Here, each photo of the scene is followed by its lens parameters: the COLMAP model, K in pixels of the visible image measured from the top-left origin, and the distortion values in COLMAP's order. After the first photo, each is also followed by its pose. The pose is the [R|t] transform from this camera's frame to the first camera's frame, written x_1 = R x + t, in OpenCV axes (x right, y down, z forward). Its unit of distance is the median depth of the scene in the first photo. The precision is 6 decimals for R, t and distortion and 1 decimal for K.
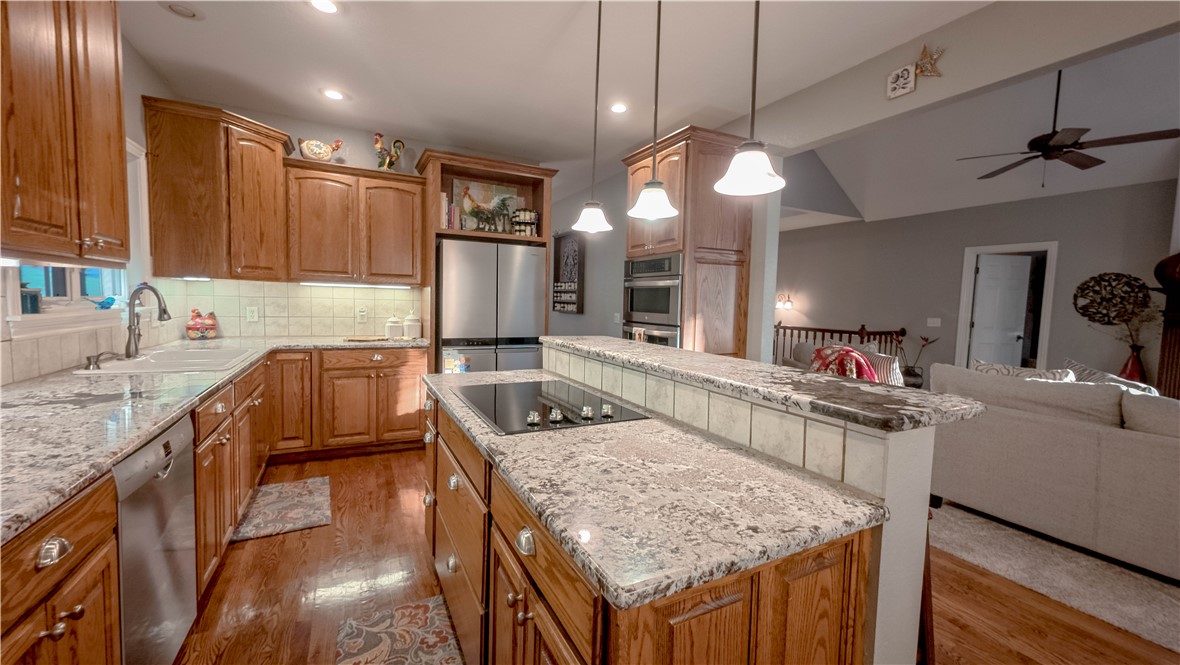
lens RADIAL K [[460.5, 0, 588.7], [0, 460.5, 333.0], [0, 0, 1]] dist [0.001702, 0.000104]
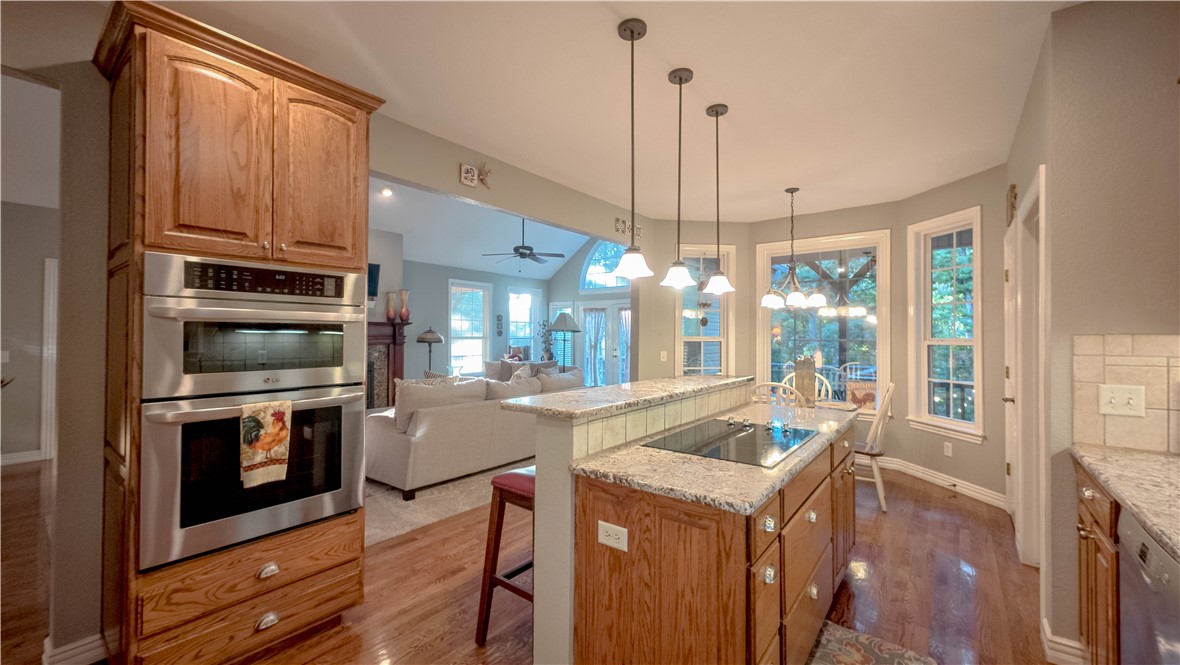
lens RADIAL K [[460.5, 0, 589.2], [0, 460.5, 330.4], [0, 0, 1]] dist [0.001702, 0.000104]
pose [[-0.418989, -0.017668, 0.907819, -0.734376], [0.048693, 0.997935, 0.041896, -0.137370], [-0.906685, 0.061759, -0.417264, 1.327074]]
